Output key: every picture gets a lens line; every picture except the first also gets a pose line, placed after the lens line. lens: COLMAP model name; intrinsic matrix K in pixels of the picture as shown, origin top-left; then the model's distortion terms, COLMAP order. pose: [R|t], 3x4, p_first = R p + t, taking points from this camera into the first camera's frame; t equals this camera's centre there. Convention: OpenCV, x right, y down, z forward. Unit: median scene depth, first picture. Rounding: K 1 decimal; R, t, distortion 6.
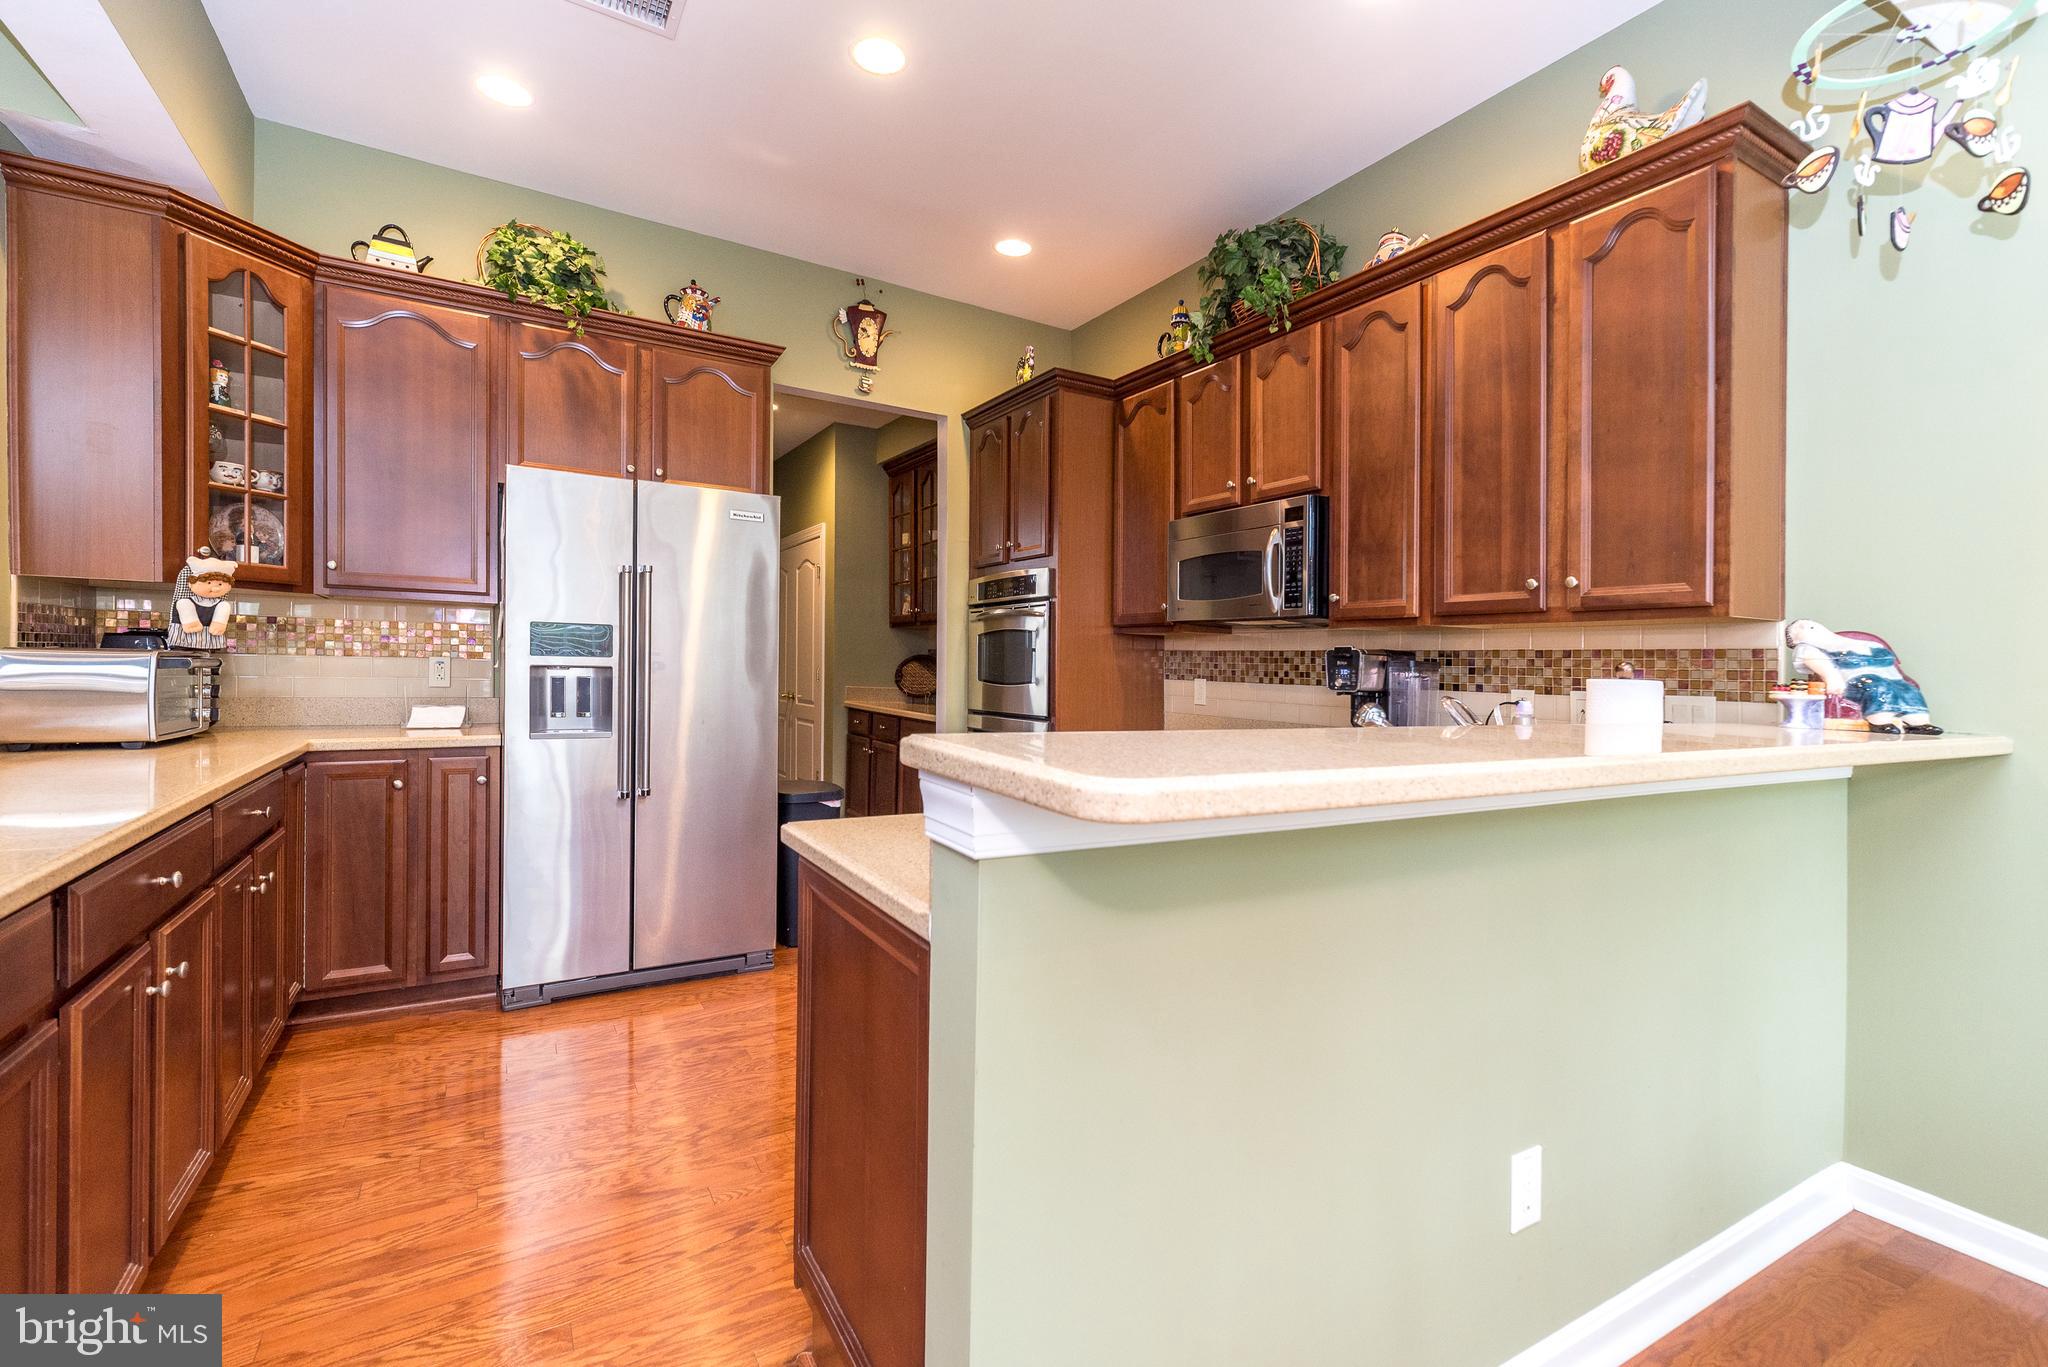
lens RADIAL K [[889.8, 0, 1033.0], [0, 889.8, 632.1], [0, 0, 1]] dist [0.000913, 0.000249]
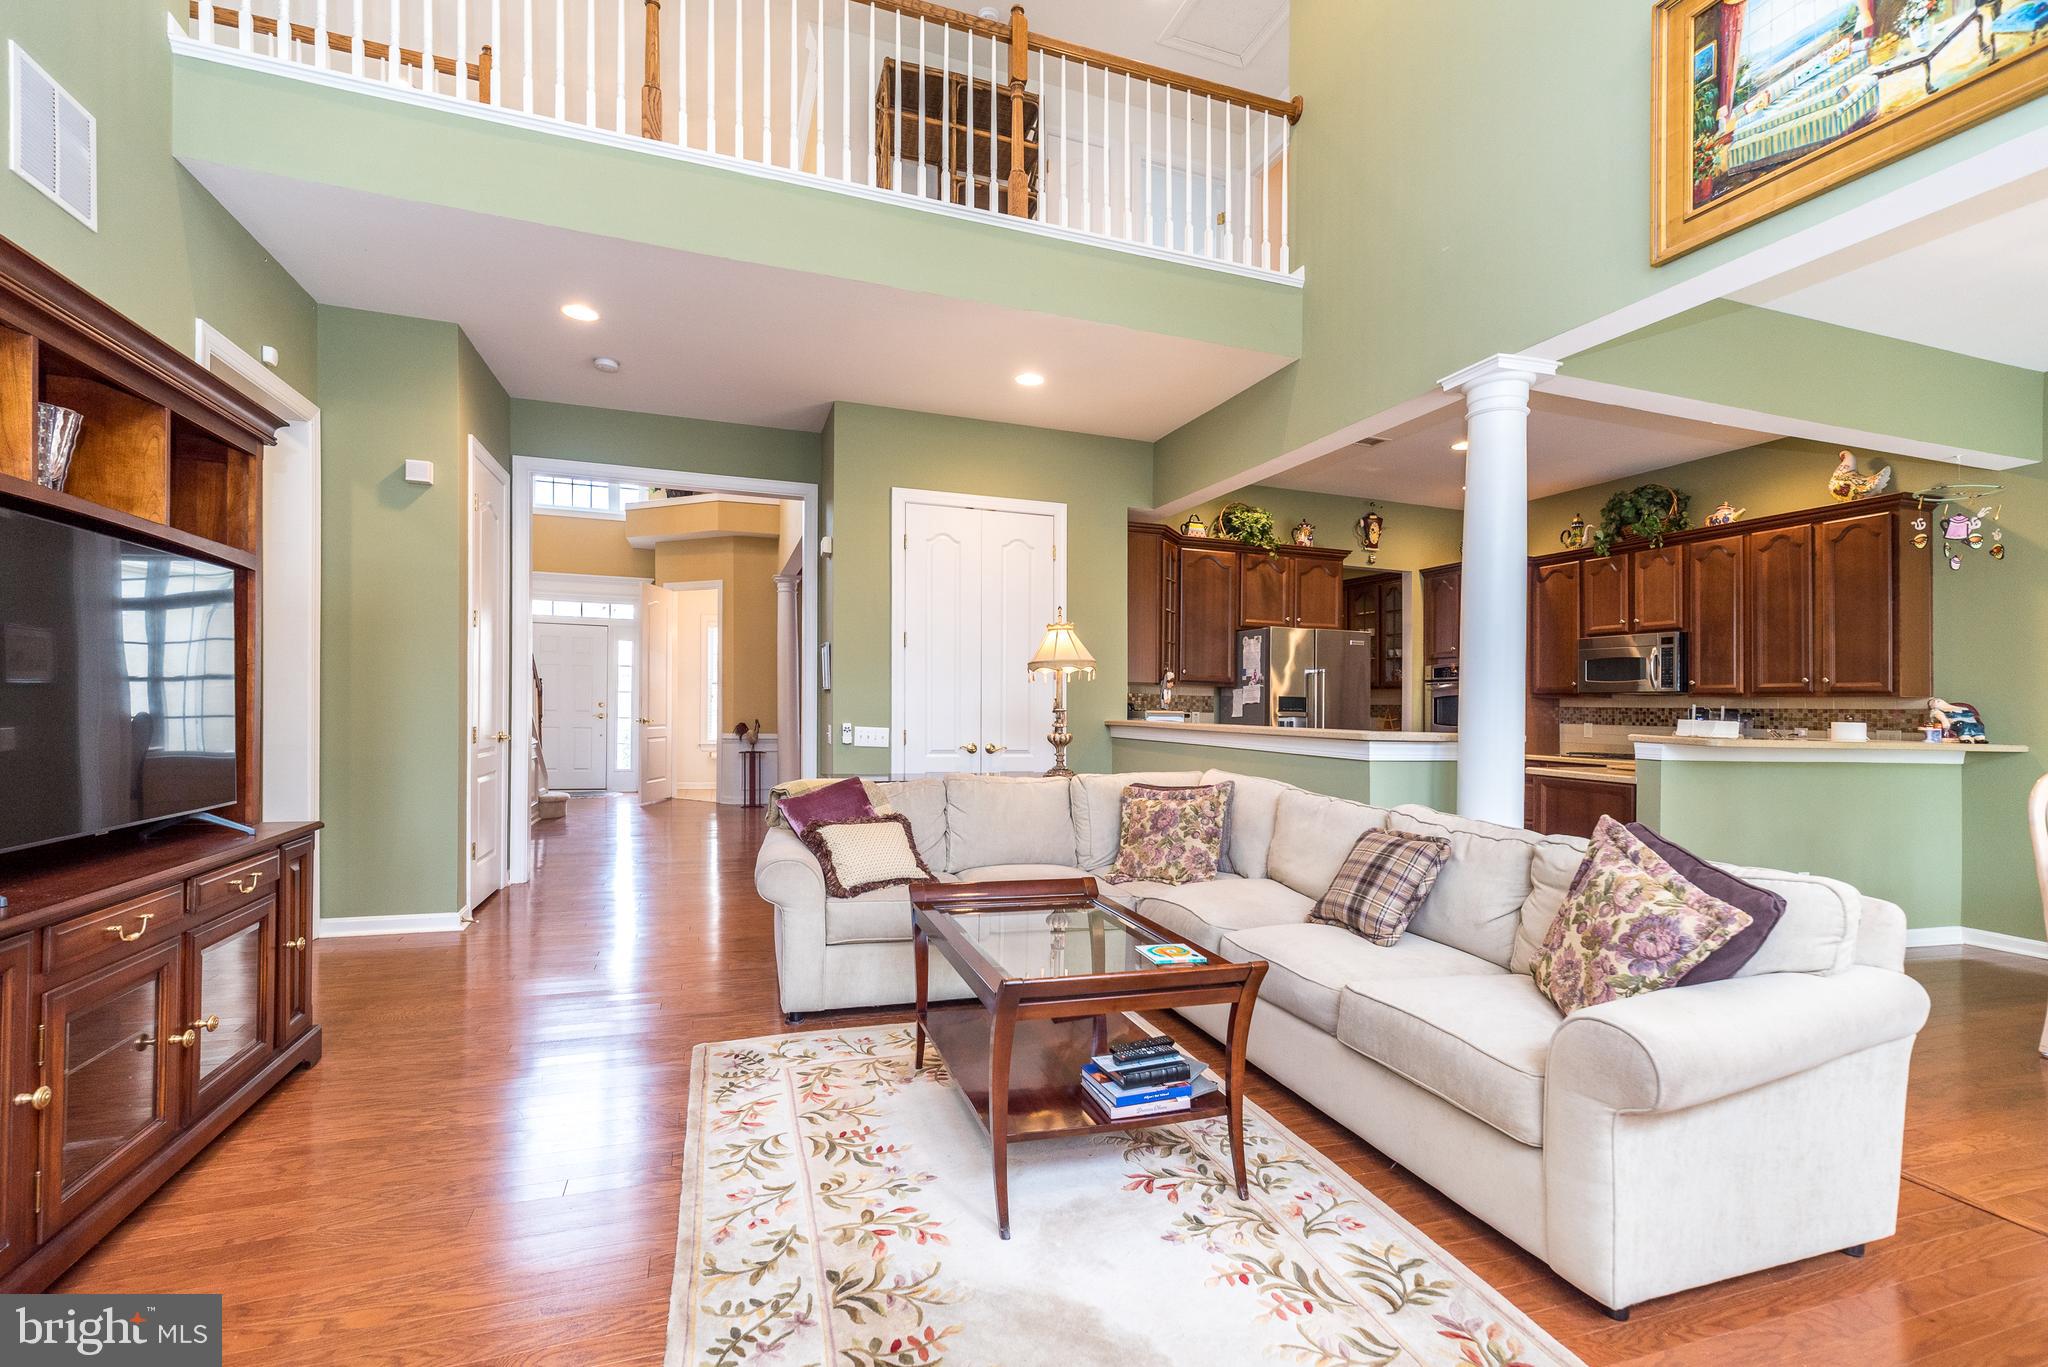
lens RADIAL K [[891.3, 0, 1025.8], [0, 891.3, 677.5], [0, 0, 1]] dist [0.004407, 0.000746]
pose [[0.978114, -0.009190, -0.207868, -0.671869], [0.008596, 0.999956, -0.003761, -0.052035], [0.207894, 0.001892, 0.978150, -1.214439]]
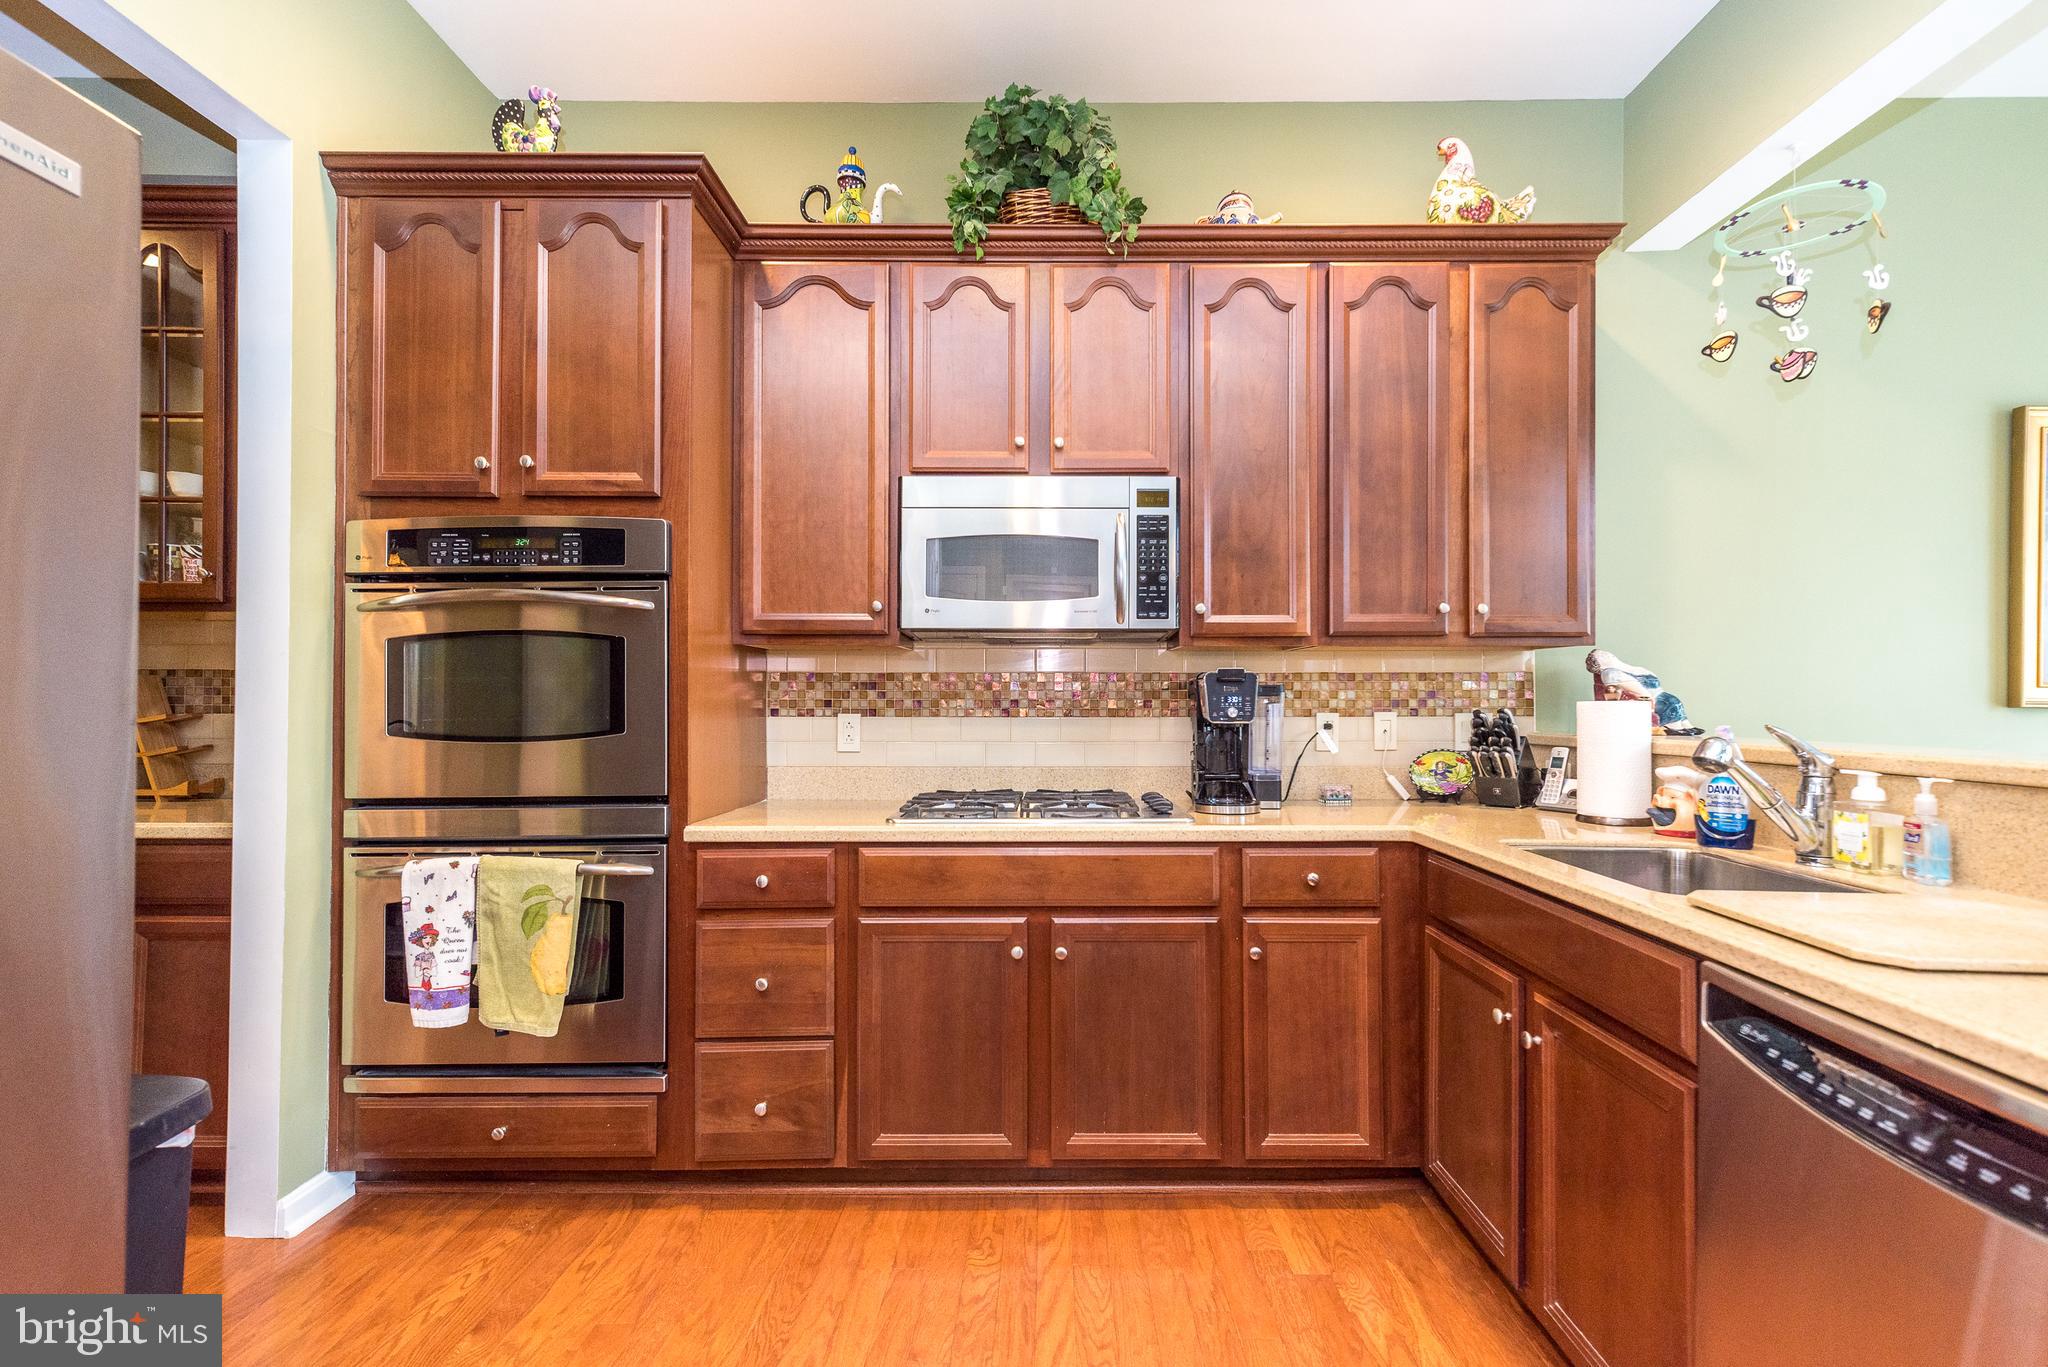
lens RADIAL K [[891.3, 0, 1025.8], [0, 891.3, 677.5], [0, 0, 1]] dist [0.004407, 0.000746]
pose [[0.519692, 0.003838, 0.854345, -0.413237], [-0.019994, 0.999771, 0.007670, 0.020038], [-0.854120, -0.021068, 0.519650, 0.654511]]
